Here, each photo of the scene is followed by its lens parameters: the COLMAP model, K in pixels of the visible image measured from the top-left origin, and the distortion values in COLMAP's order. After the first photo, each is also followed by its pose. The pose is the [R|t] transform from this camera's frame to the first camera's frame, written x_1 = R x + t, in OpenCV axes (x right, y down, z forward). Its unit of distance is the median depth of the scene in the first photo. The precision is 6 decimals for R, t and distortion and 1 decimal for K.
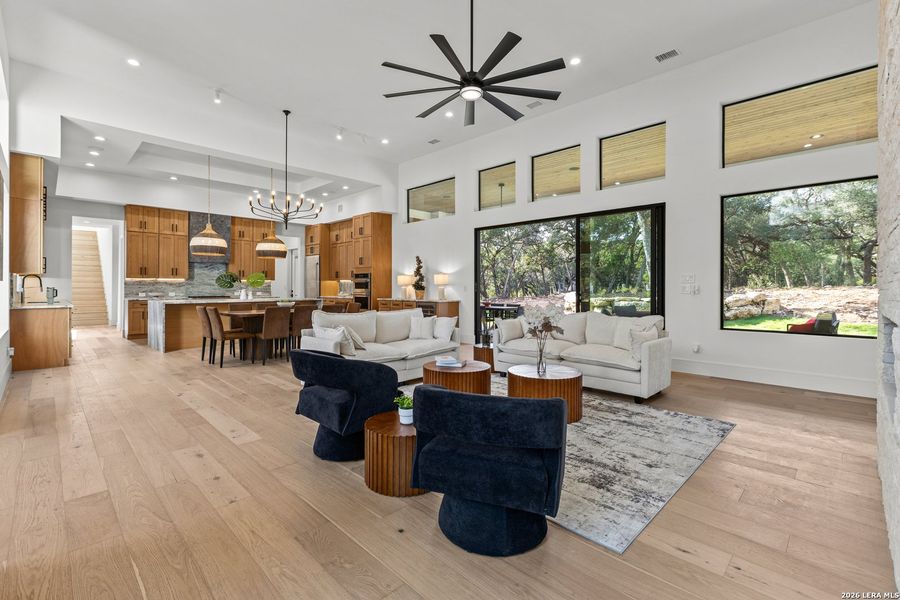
lens RADIAL K [[400.9, 0, 442.6], [0, 400.9, 287.3], [0, 0, 1]] dist [0.002257, -0.001065]
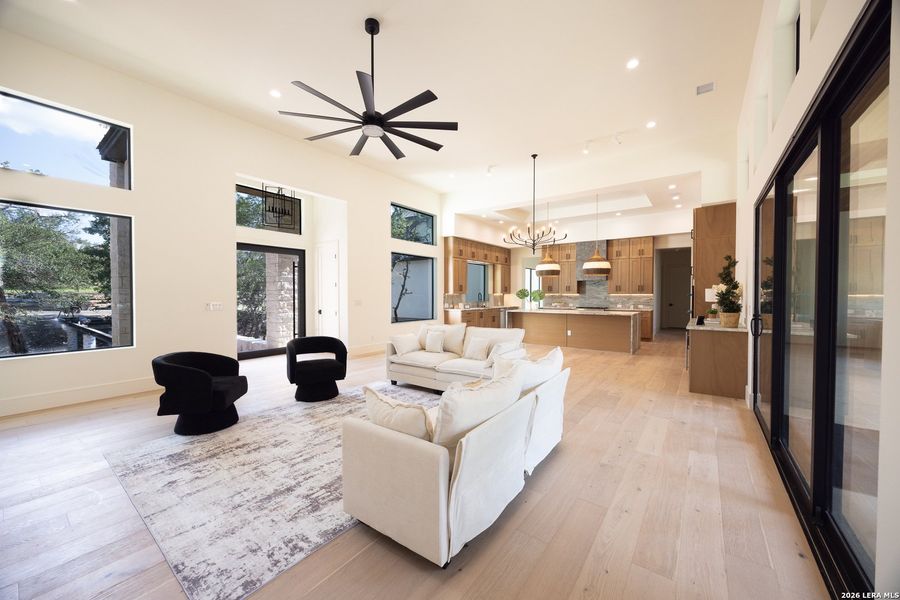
lens RADIAL K [[336.5, 0, 451.5], [0, 336.5, 299.2], [0, 0, 1]] dist [-0.001520, 0.000551]
pose [[0.153111, 0.014158, -0.988108, 0.568769], [-0.002885, 0.999900, 0.013880, -0.023947], [0.988205, 0.000726, 0.153136, 0.600525]]
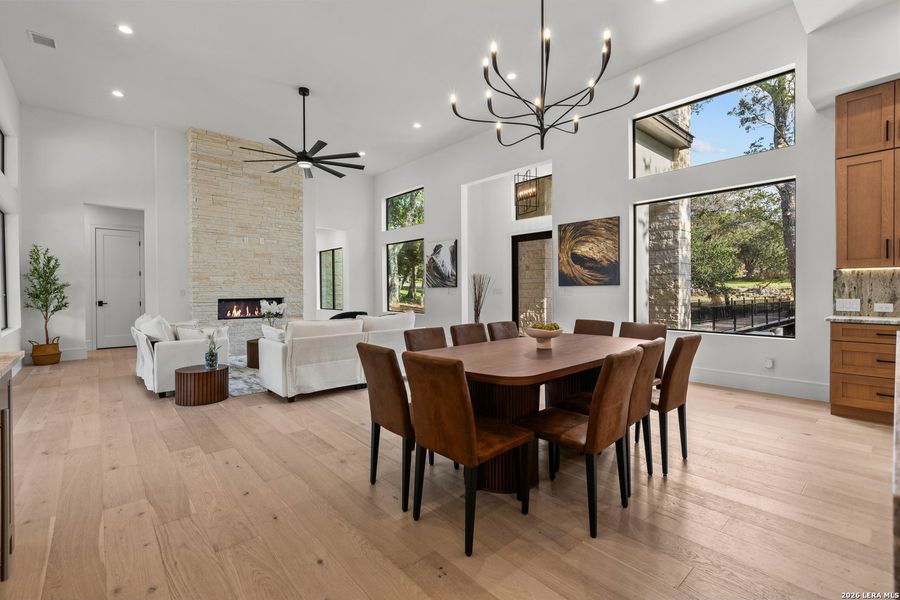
lens RADIAL K [[400.9, 0, 444.6], [0, 400.9, 294.1], [0, 0, 1]] dist [0.002257, -0.001065]
pose [[-0.998094, 0.003456, 0.061616, -0.317679], [0.004221, 0.999916, 0.012290, -0.001997], [-0.061569, 0.012526, -0.998024, 1.413746]]
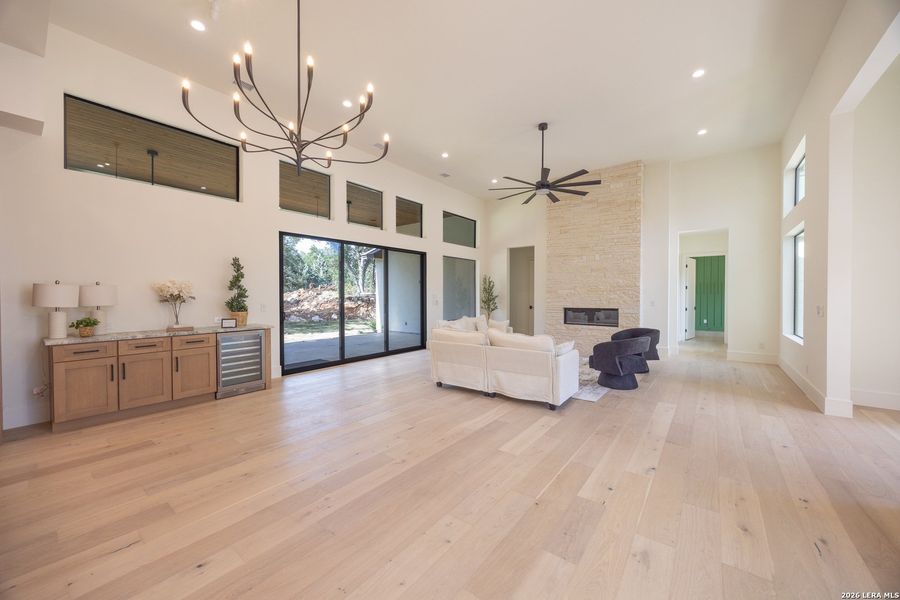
lens RADIAL K [[336.5, 0, 450.9], [0, 336.5, 299.4], [0, 0, 1]] dist [-0.001520, 0.000551]
pose [[-0.127485, -0.014603, 0.991733, -0.740865], [0.002144, 0.999885, 0.014999, -0.025032], [-0.991838, 0.004038, -0.127439, 0.884202]]
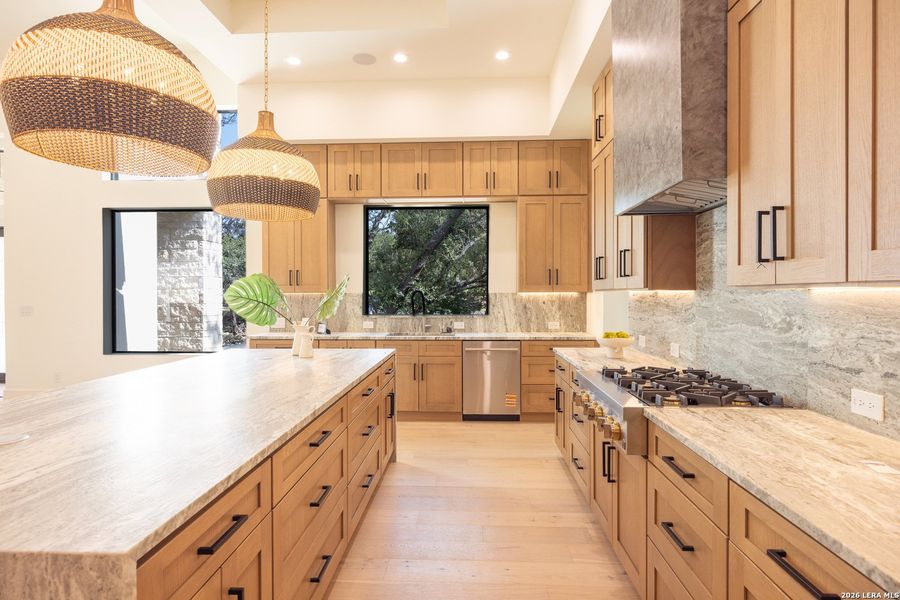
lens RADIAL K [[486.1, 0, 451.3], [0, 486.1, 297.3], [0, 0, 1]] dist [-0.001837, -0.004084]
pose [[-0.733794, 0.002649, -0.679367, -0.514741], [-0.001398, 0.999984, 0.005409, -0.025249], [0.679371, 0.004919, -0.733778, 1.611222]]
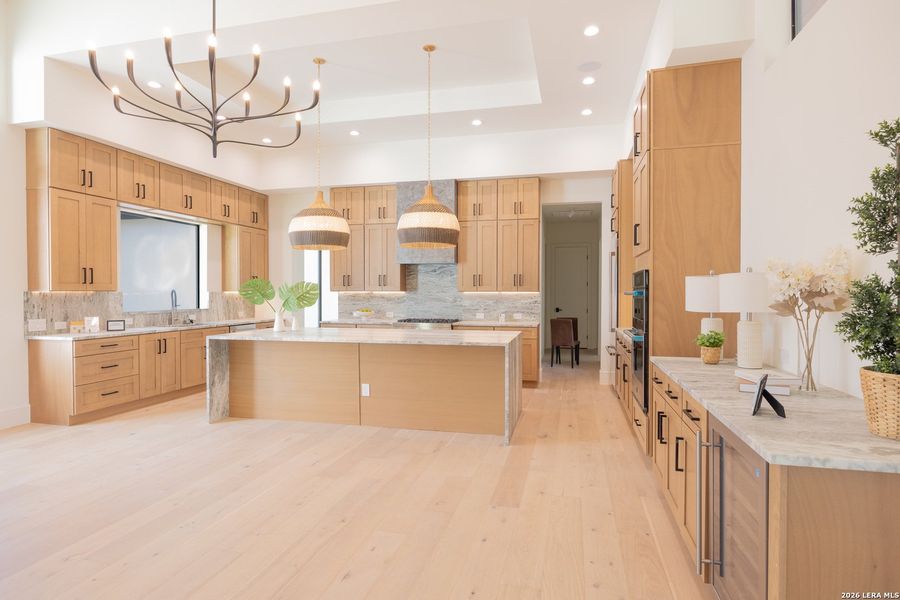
lens RADIAL K [[486.1, 0, 449.7], [0, 486.1, 296.7], [0, 0, 1]] dist [-0.001837, -0.004084]
pose [[0.522511, 0.005281, -0.852616, 0.084109], [-0.000375, 0.999982, 0.005964, -0.023922], [0.852633, -0.002796, 0.522503, 0.949944]]
